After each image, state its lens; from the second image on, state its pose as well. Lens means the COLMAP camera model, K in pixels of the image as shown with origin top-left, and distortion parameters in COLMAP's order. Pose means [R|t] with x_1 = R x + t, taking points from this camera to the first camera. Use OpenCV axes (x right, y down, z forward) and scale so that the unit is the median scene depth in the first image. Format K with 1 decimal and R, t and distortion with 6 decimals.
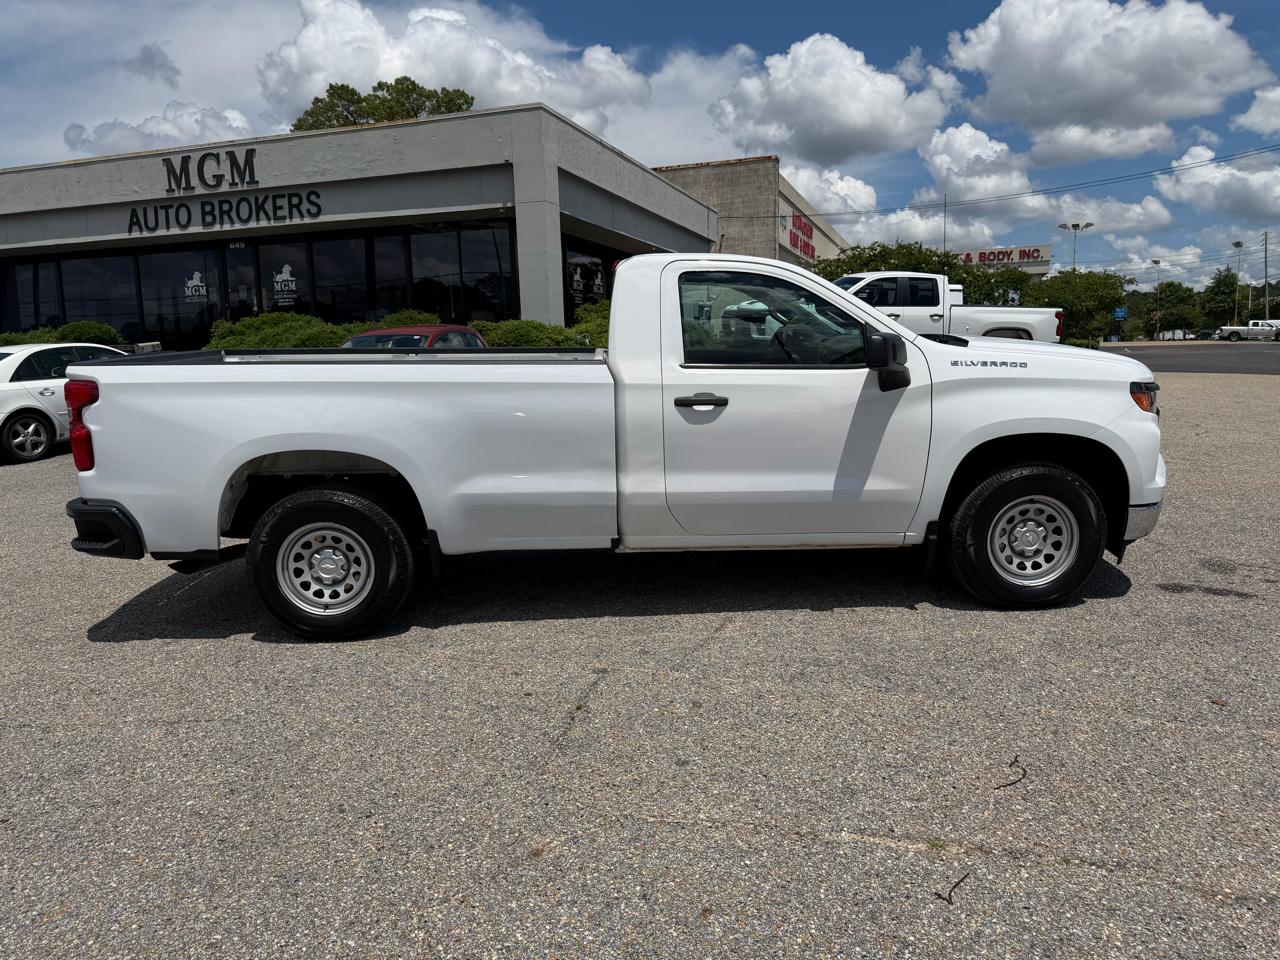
lens RADIAL K [[907.5, 0, 643.3], [0, 907.5, 469.7], [0, 0, 1]] dist [0.025320, -0.029491]
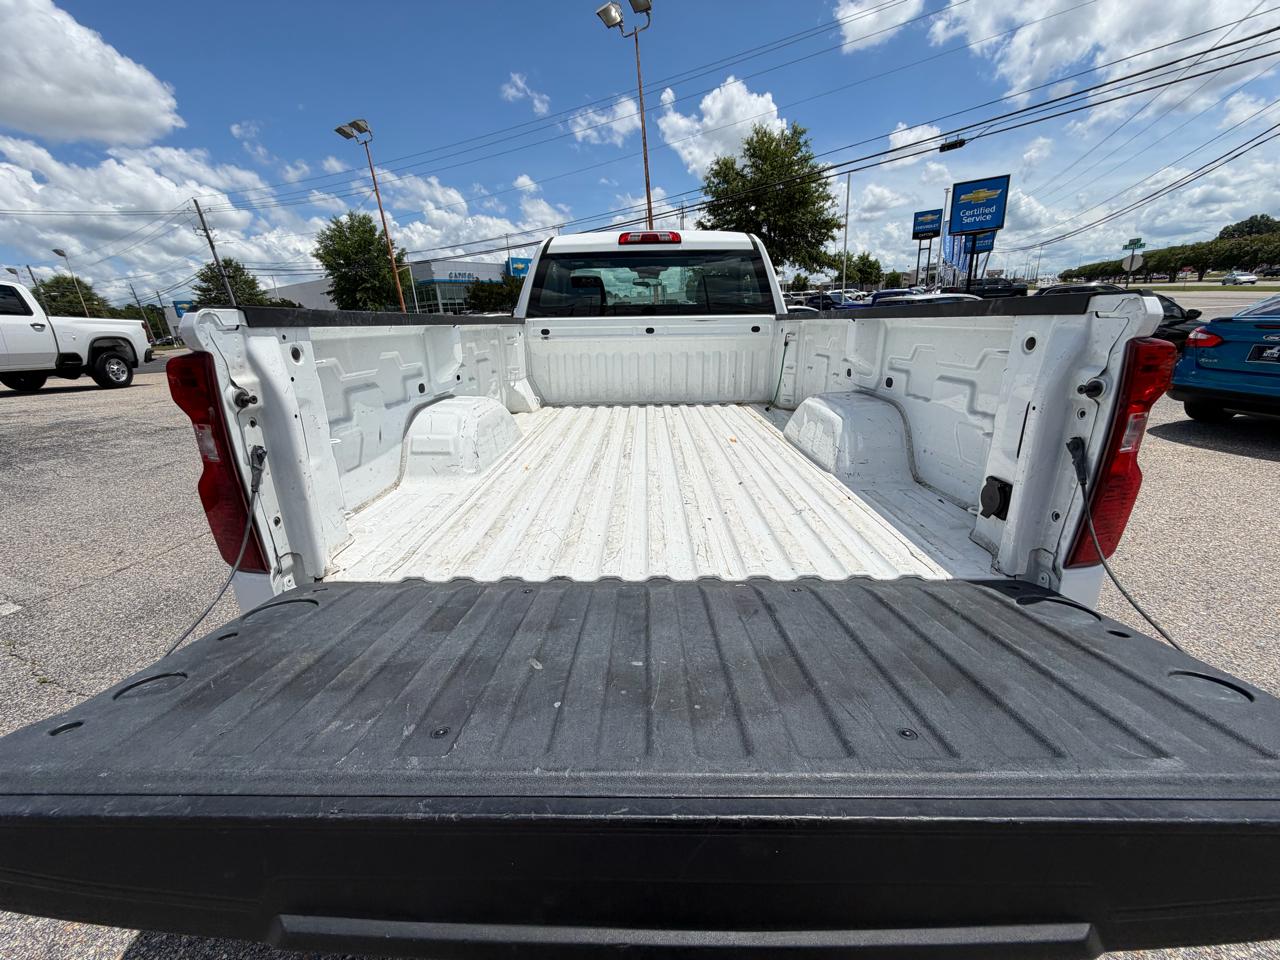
lens RADIAL K [[511.1, 0, 634.7], [0, 511.1, 479.4], [0, 0, 1]] dist [0.002529, -0.001209]
pose [[0.061394, -0.282282, 0.957365, -0.222373], [0.185871, 0.945630, 0.266902, -0.035488], [-0.980654, 0.161560, 0.110524, 0.312701]]
